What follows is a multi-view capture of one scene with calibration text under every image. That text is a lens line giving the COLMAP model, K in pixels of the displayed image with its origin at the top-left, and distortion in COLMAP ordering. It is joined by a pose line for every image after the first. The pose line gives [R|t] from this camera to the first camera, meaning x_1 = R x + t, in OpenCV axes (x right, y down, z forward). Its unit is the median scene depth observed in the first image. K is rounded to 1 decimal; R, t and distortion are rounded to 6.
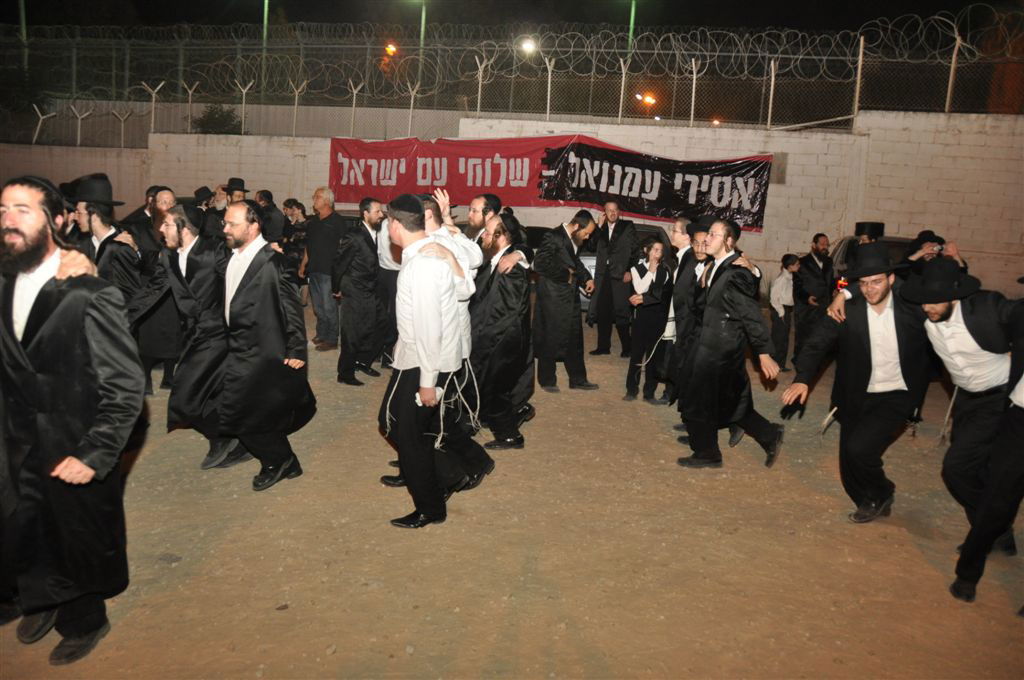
lens RADIAL K [[801.9, 0, 511.3], [0, 801.9, 344.8], [0, 0, 1]] dist [-0.138274, 0.126355]
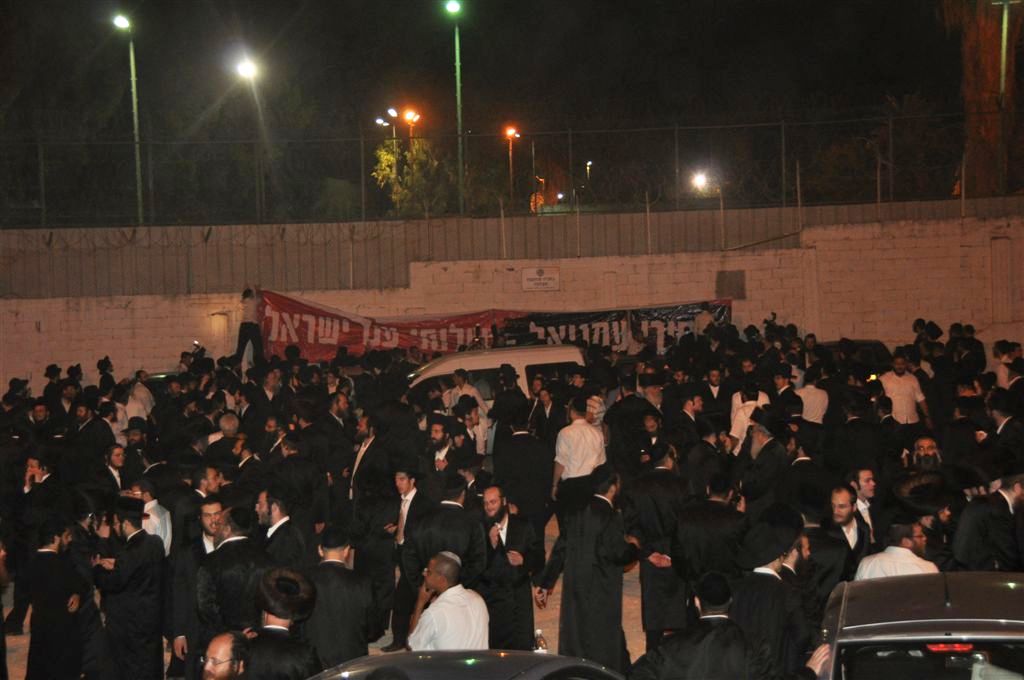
lens RADIAL K [[2045.0, 0, 512.0], [0, 2045.0, 340.0], [0, 0, 1]] dist [0.440803, 0.248948]
pose [[0.960585, -0.106715, 0.256688, -0.627528], [0.142966, 0.981553, -0.126943, 0.146941], [-0.238406, 0.158637, 0.958121, -1.469355]]
